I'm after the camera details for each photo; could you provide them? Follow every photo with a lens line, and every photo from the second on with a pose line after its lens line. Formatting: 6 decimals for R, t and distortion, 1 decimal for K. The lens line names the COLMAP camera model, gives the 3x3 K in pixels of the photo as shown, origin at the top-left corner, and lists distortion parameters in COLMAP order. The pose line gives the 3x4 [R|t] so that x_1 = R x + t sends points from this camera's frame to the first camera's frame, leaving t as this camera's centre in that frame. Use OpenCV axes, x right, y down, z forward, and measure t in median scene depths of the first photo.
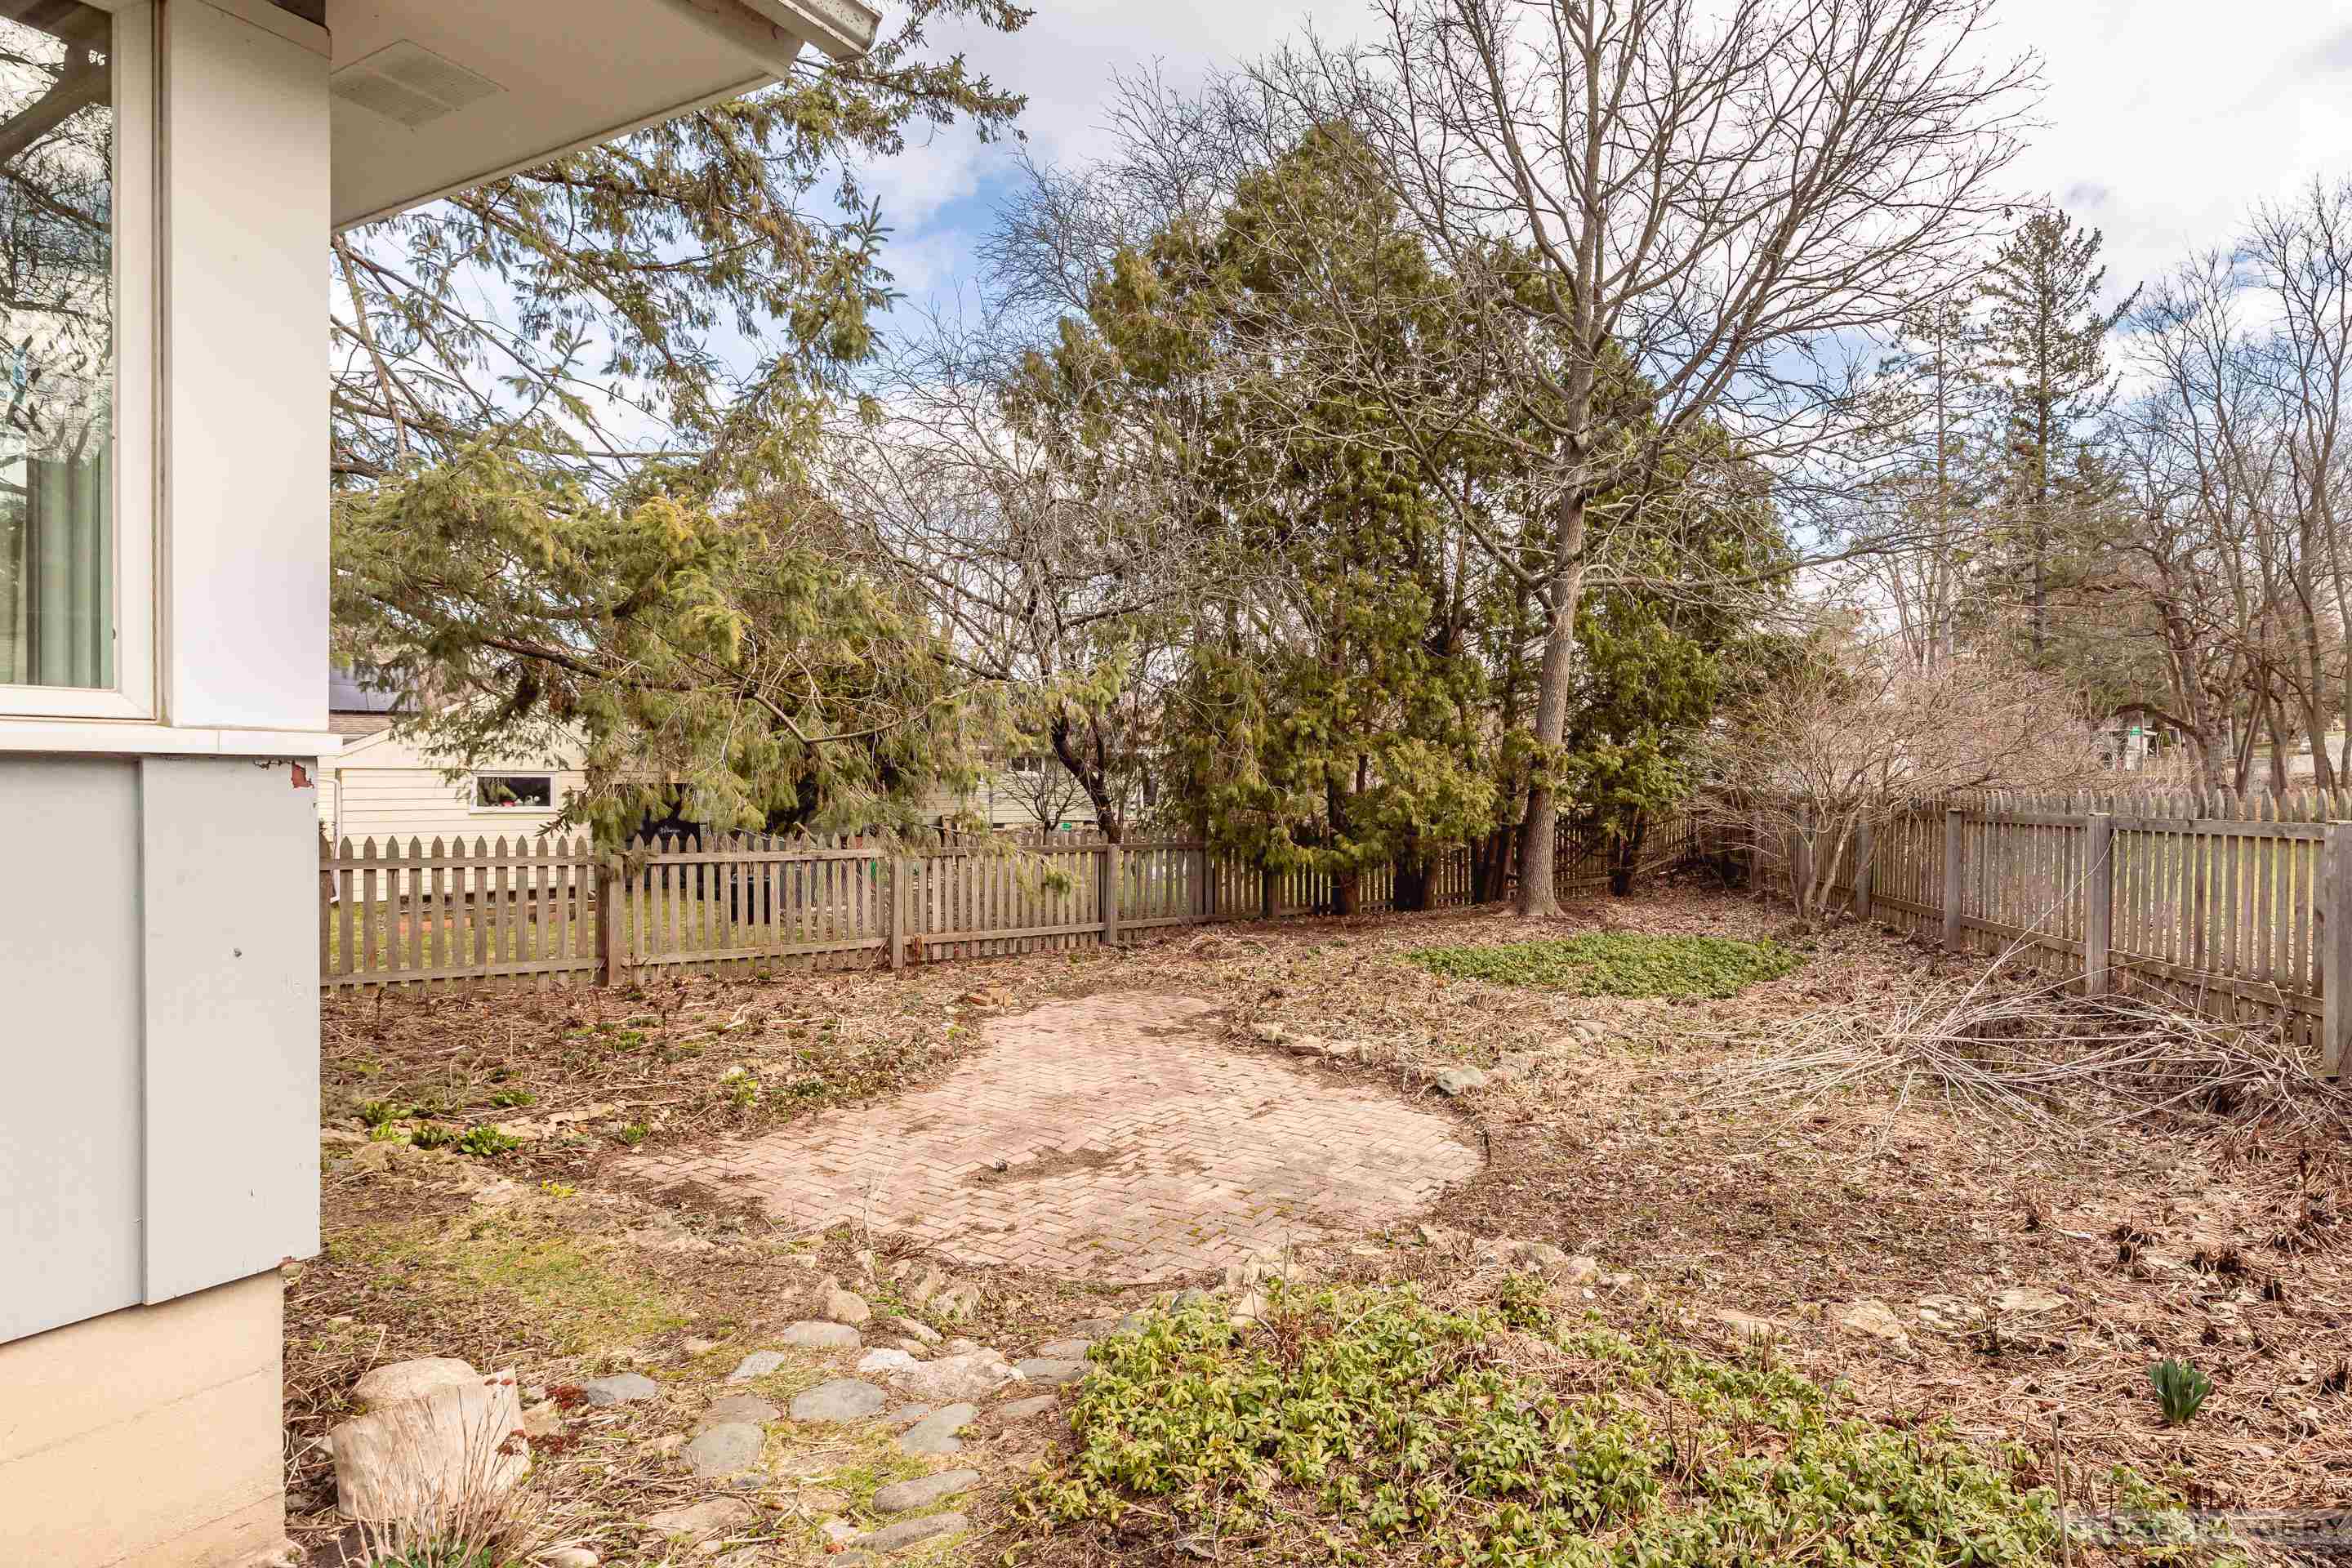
lens RADIAL K [[1078.3, 0, 1180.7], [0, 1078.3, 783.8], [0, 0, 1]] dist [0.010019, -0.000653]
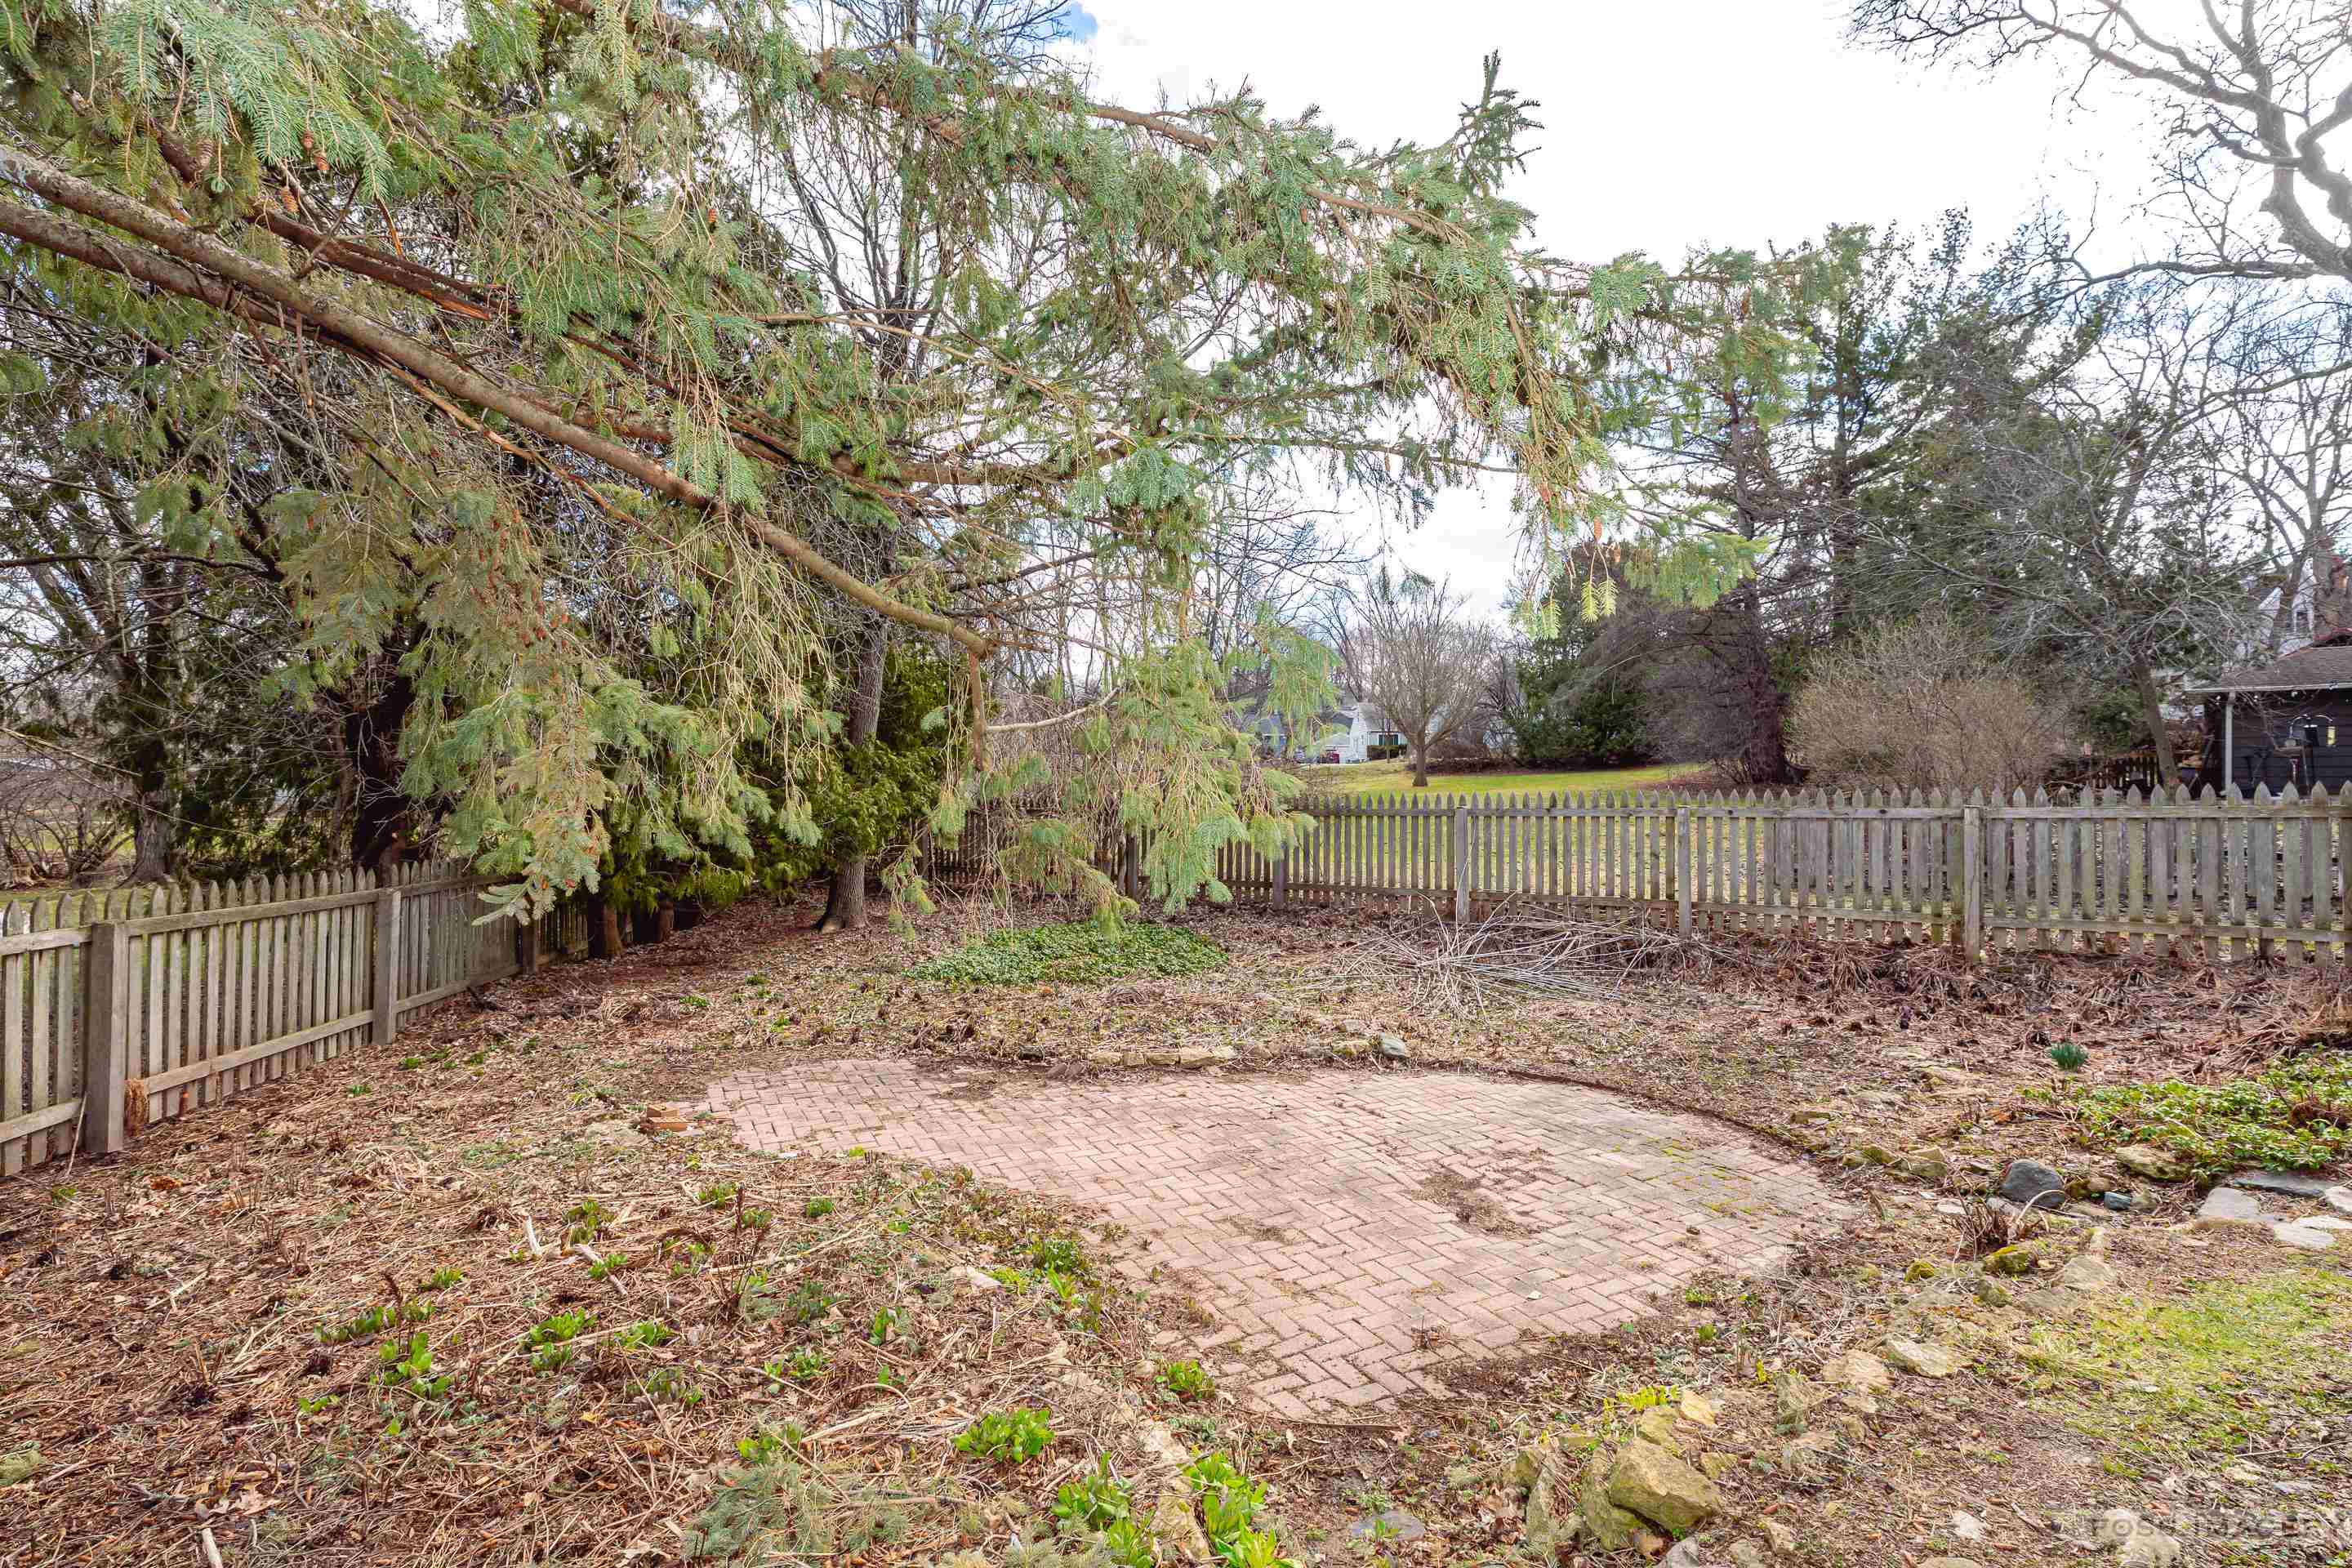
lens RADIAL K [[1078.3, 0, 1179.9], [0, 1078.3, 791.3], [0, 0, 1]] dist [0.010019, -0.000653]
pose [[0.532323, 0.015666, 0.846396, -0.949804], [0.005335, 0.999747, -0.021860, 0.037532], [-0.846524, 0.016152, 0.532105, 0.690252]]
